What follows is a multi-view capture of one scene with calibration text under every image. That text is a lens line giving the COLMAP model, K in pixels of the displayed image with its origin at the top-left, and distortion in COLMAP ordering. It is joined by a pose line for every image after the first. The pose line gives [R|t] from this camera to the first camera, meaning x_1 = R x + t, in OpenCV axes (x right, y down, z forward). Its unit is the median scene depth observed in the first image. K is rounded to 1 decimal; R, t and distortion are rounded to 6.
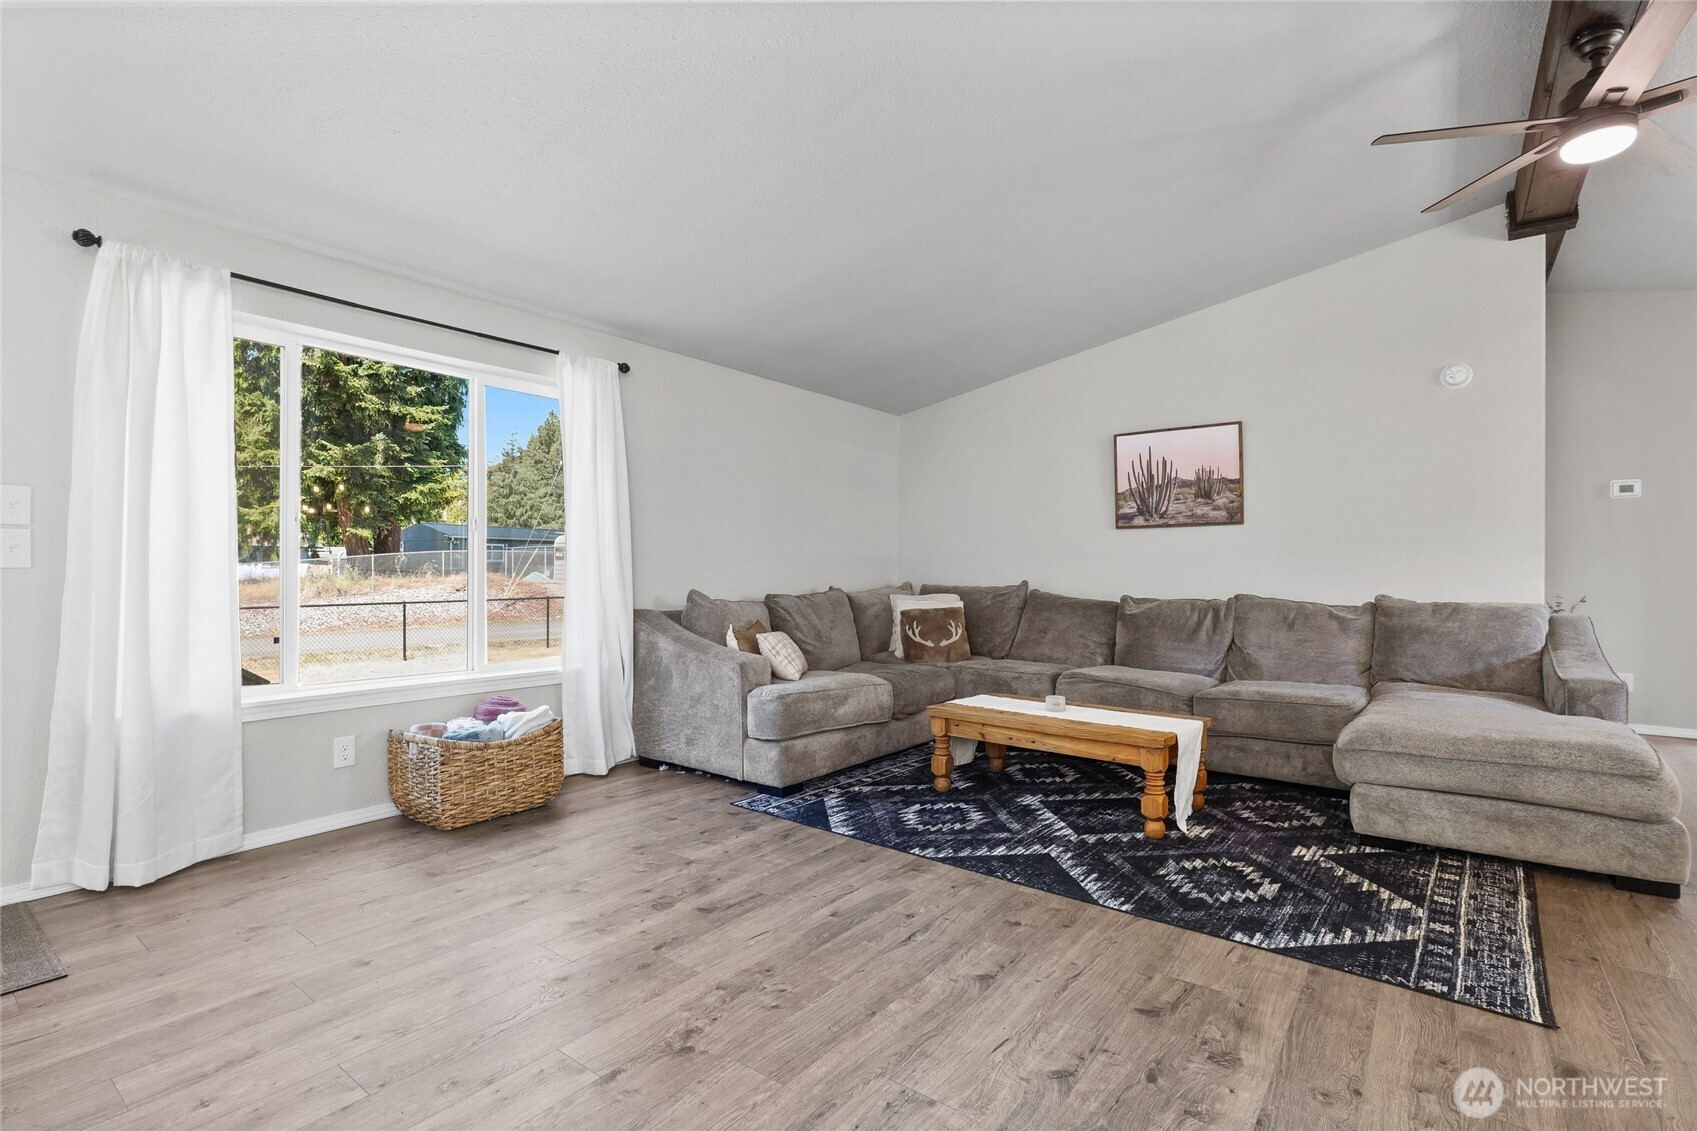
lens RADIAL K [[785.7, 0, 846.5], [0, 785.7, 576.2], [0, 0, 1]] dist [-0.017363, 0.002717]
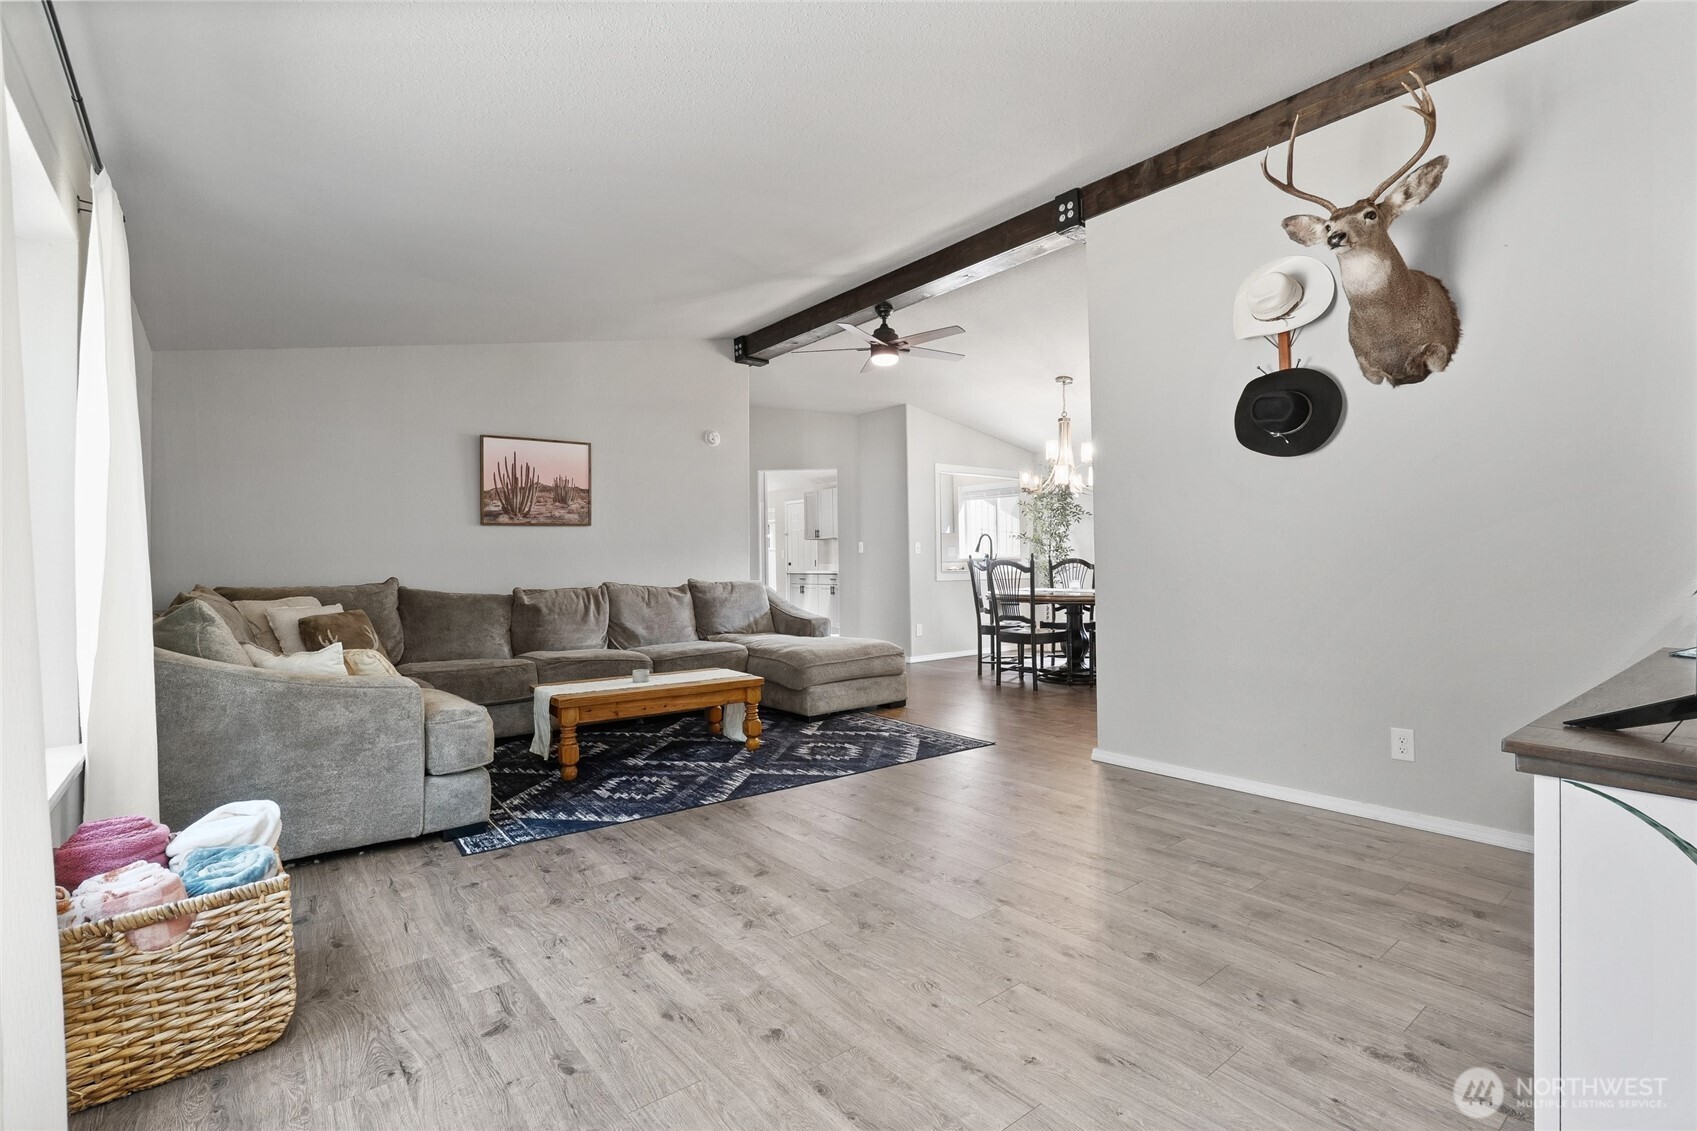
lens RADIAL K [[785.7, 0, 846.5], [0, 785.7, 558.2], [0, 0, 1]] dist [-0.017363, 0.002717]
pose [[0.252788, -0.002208, 0.967519, -0.666882], [0.019549, 0.999805, -0.002826, -0.004849], [-0.967324, 0.019628, 0.252781, 0.330746]]
